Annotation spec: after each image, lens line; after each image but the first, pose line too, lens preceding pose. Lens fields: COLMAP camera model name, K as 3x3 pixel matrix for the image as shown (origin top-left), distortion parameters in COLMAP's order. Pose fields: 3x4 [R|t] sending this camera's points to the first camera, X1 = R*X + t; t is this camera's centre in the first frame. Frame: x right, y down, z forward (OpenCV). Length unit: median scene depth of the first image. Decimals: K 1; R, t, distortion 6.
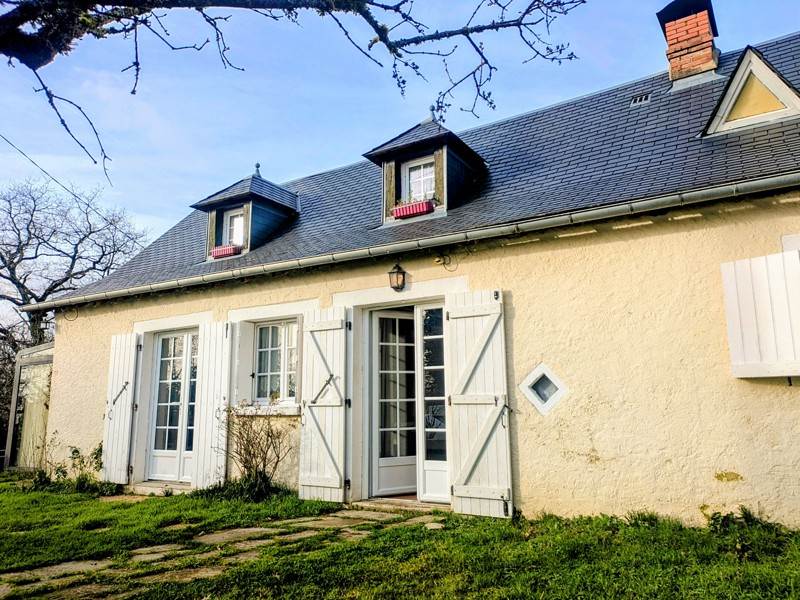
lens RADIAL K [[597.2, 0, 400.1], [0, 597.2, 300.7], [0, 0, 1]] dist [0.044397, -0.006350]
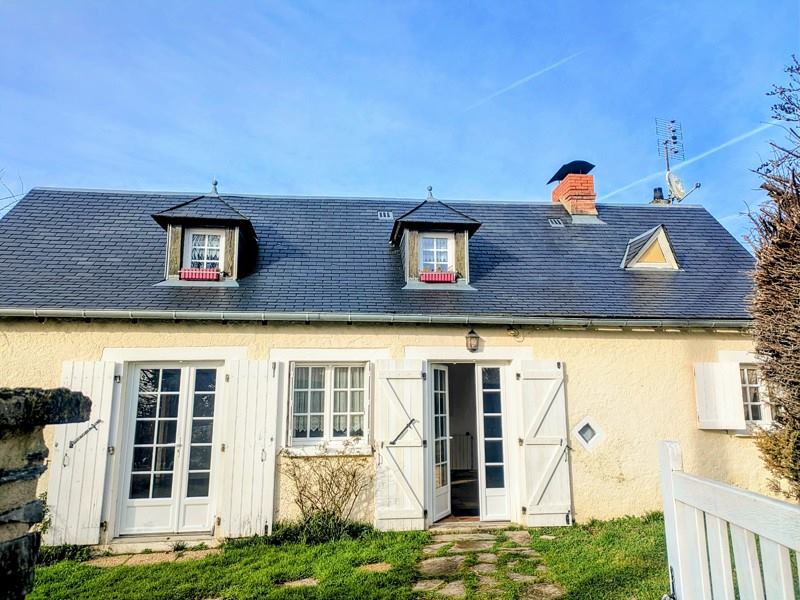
lens RADIAL K [[597.2, 0, 402.5], [0, 597.2, 296.9], [0, 0, 1]] dist [0.044397, -0.006350]
pose [[0.778752, 0.117080, 0.616310, -0.894468], [-0.107967, 0.992784, -0.052174, -0.049165], [-0.617972, -0.025911, 0.785773, 0.115730]]
